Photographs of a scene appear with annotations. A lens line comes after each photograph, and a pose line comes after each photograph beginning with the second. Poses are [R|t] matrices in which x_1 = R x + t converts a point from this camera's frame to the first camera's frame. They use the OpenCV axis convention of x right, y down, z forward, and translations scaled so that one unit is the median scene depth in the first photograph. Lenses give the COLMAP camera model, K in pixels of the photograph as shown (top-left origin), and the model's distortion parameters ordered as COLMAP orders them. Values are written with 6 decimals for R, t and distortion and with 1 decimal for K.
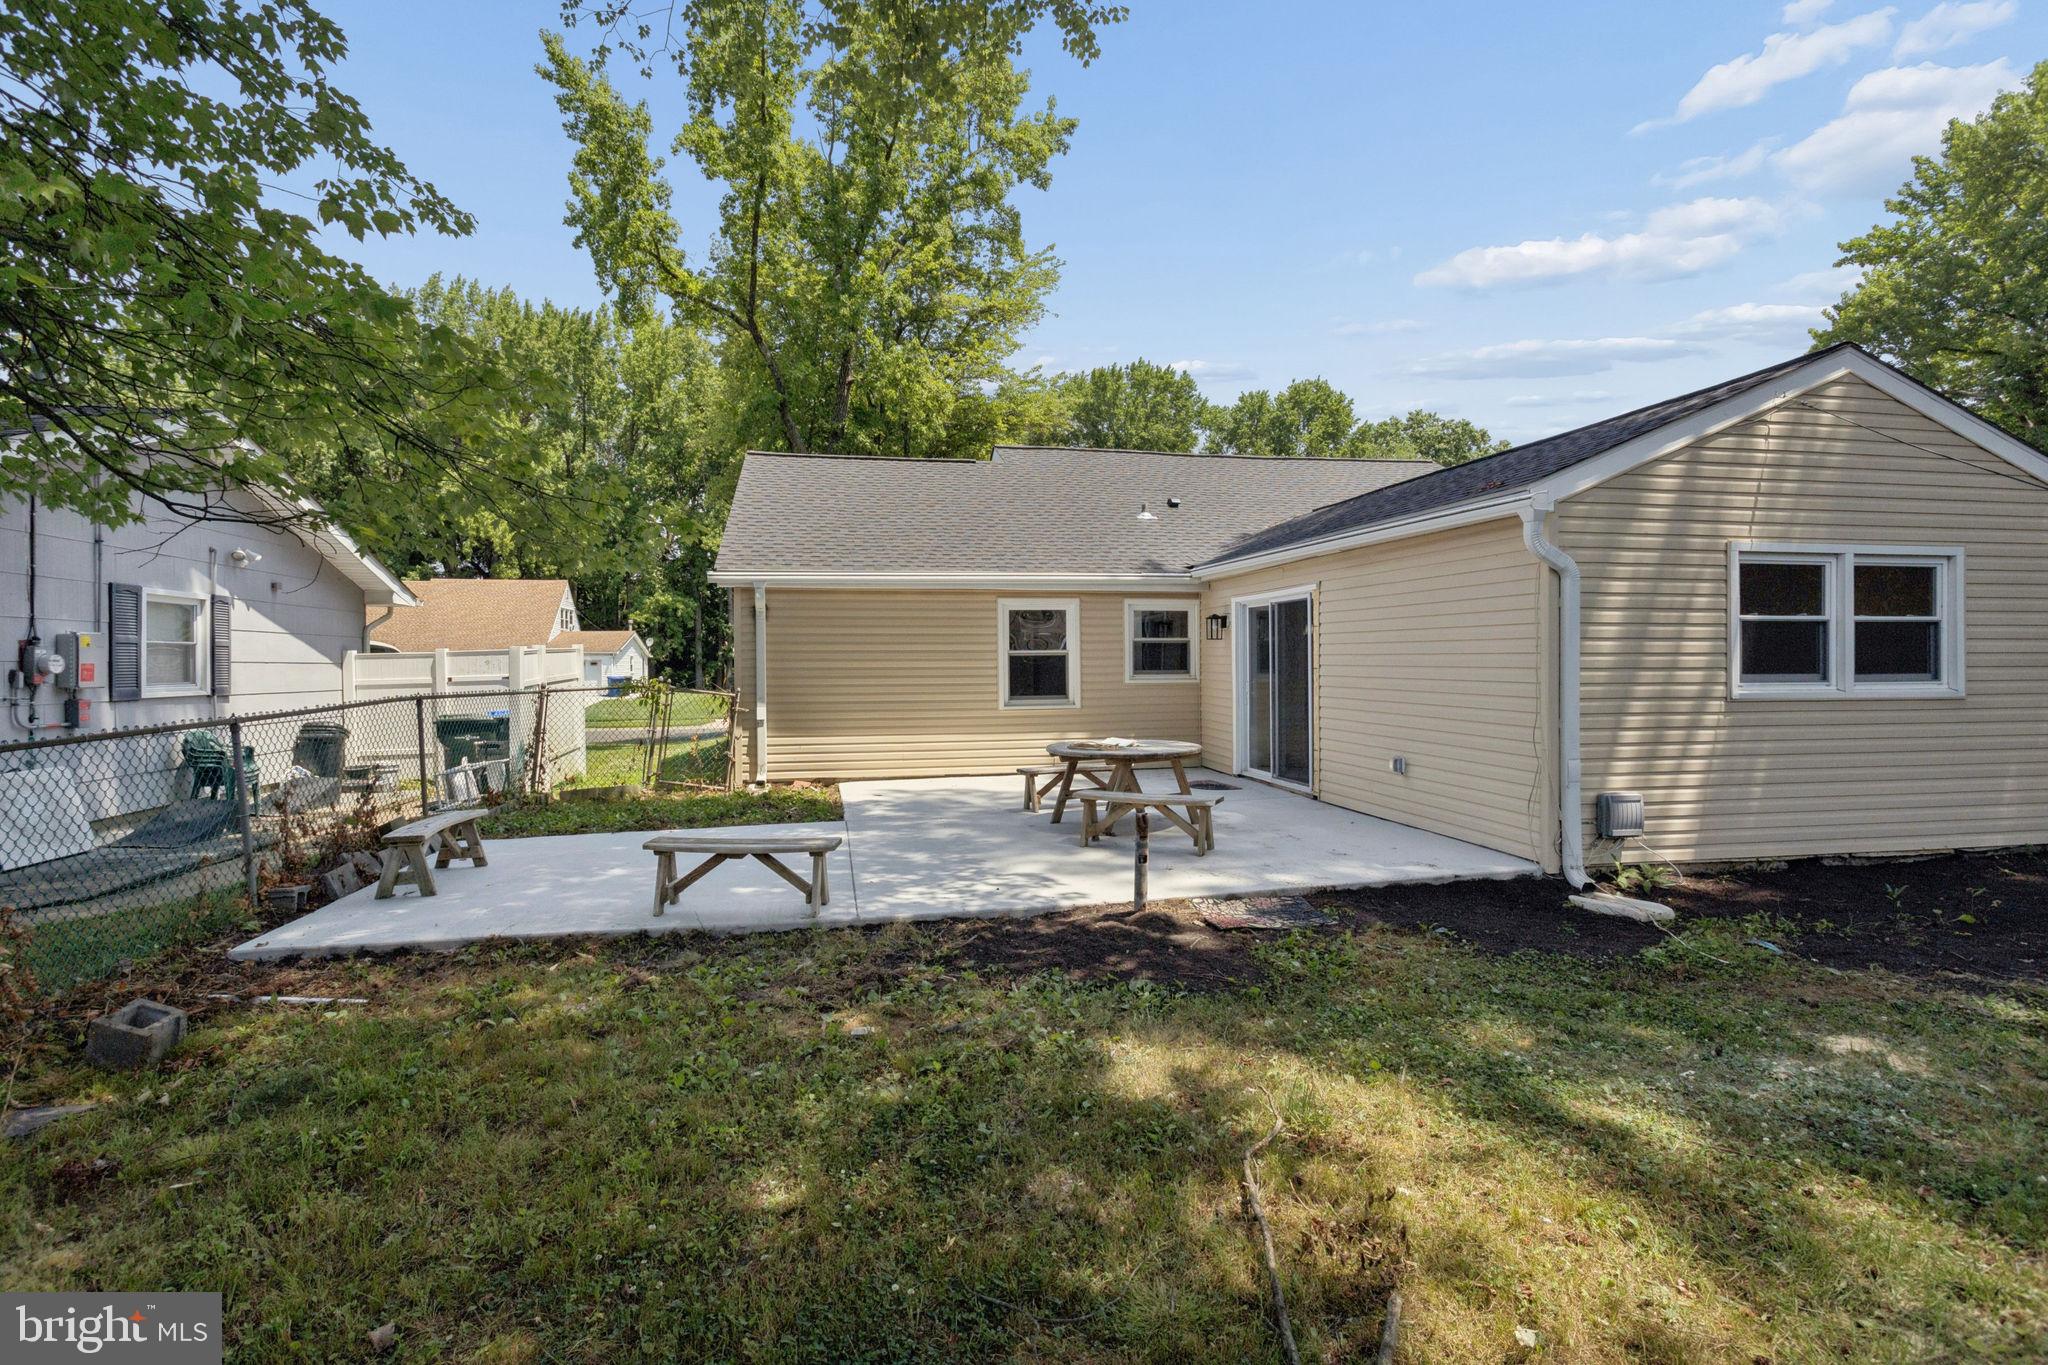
lens RADIAL K [[981.0, 0, 1017.5], [0, 981.0, 653.6], [0, 0, 1]] dist [-0.008413, 0.010414]
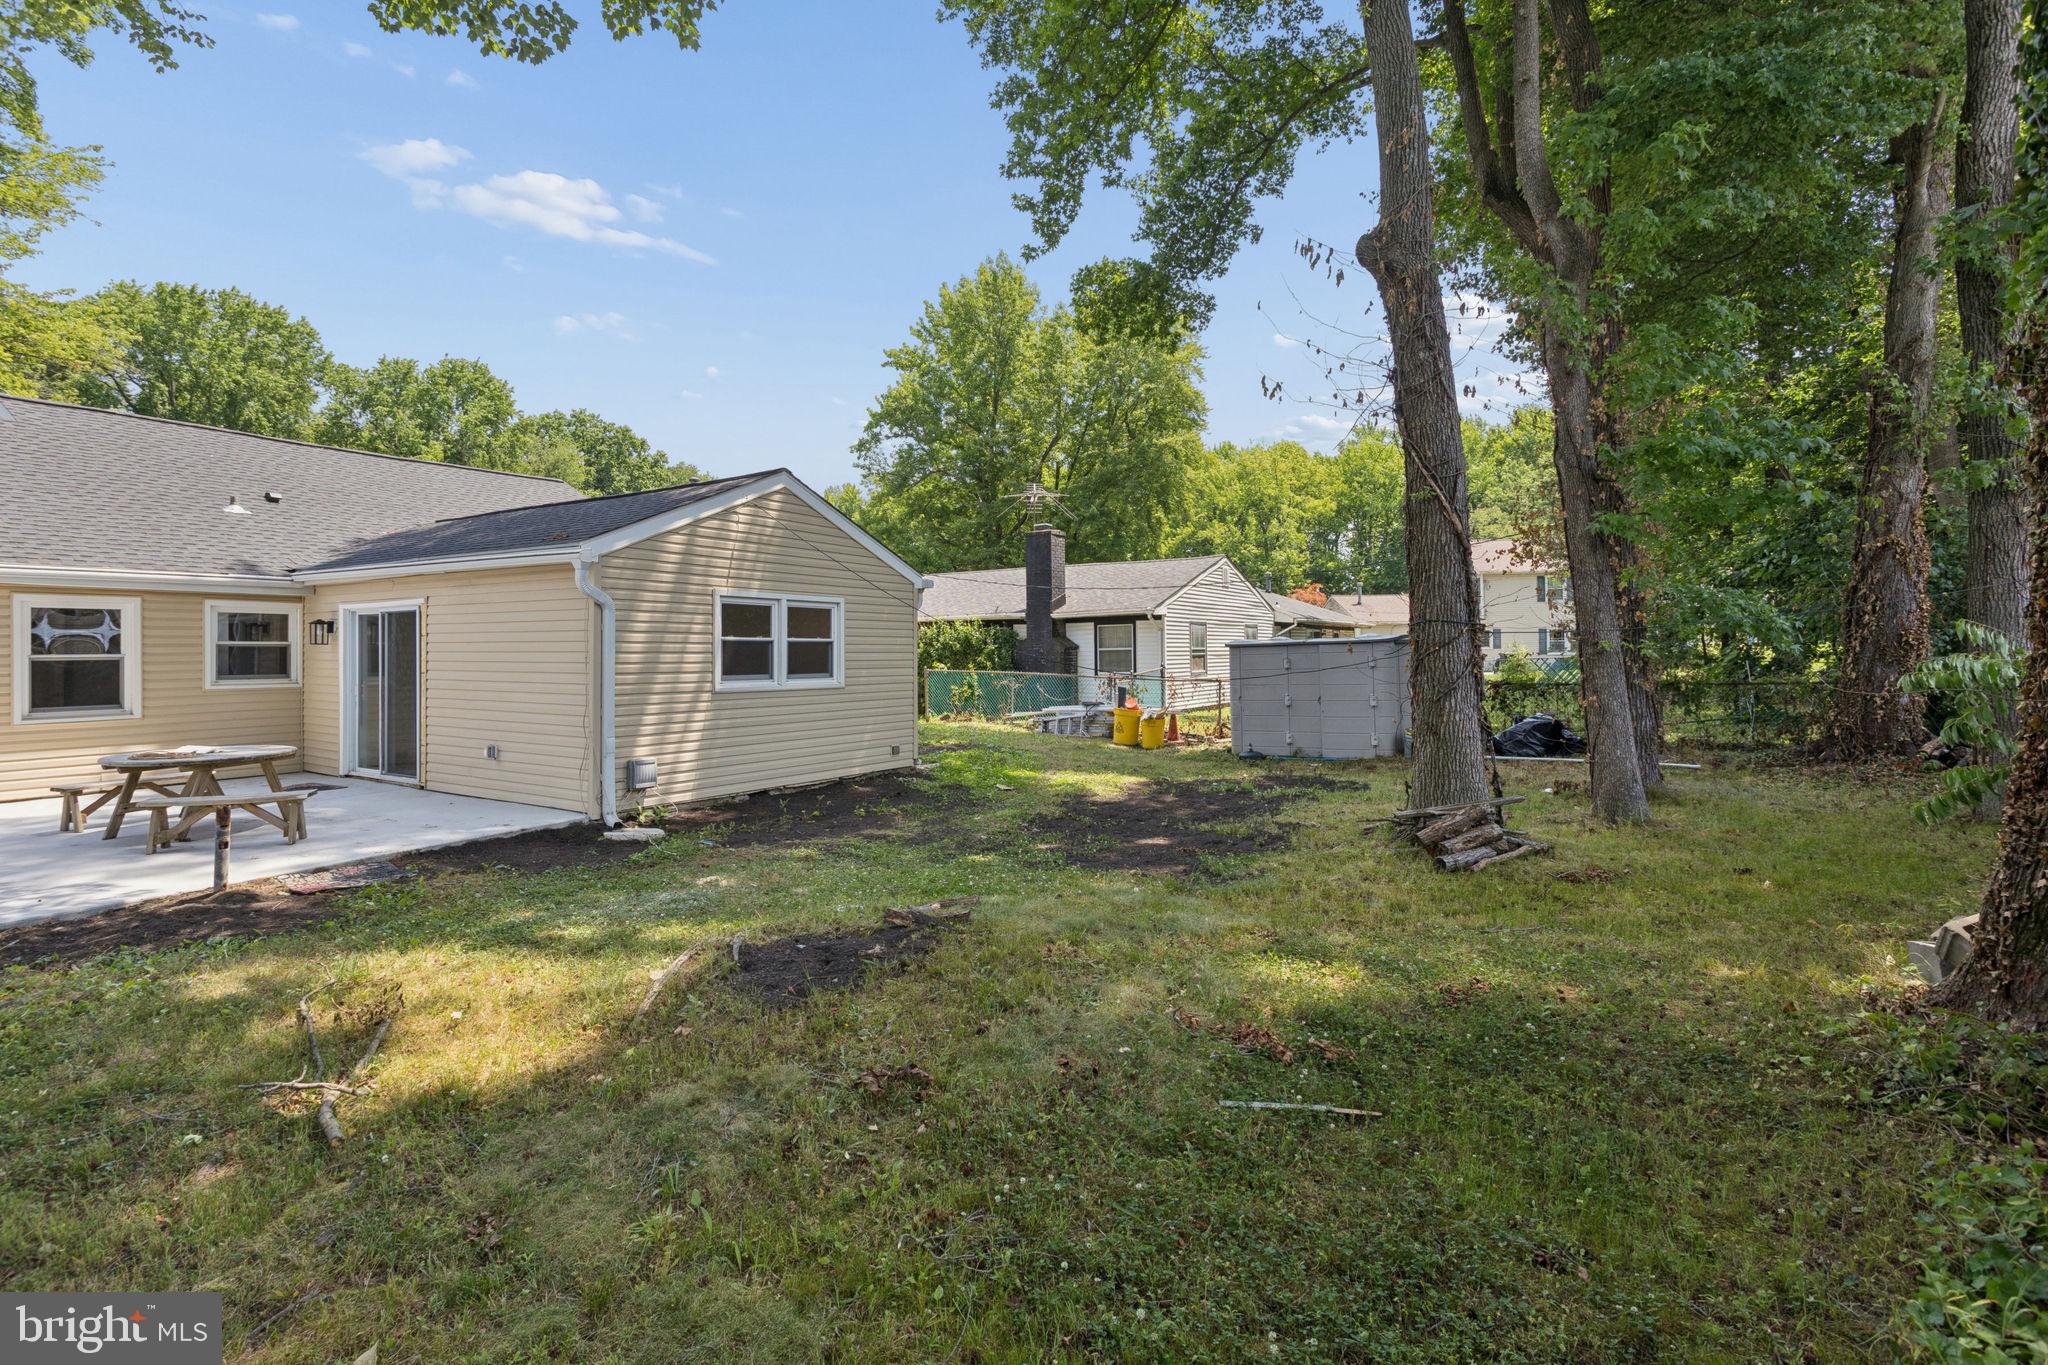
lens RADIAL K [[1002.1, 0, 1023.0], [0, 1002.1, 641.3], [0, 0, 1]] dist [-0.002202, 0.005470]
pose [[0.702387, 0.008277, 0.711748, -0.038034], [-0.004509, 0.999964, -0.007179, -0.018822], [-0.711781, 0.001833, 0.702399, -0.354804]]
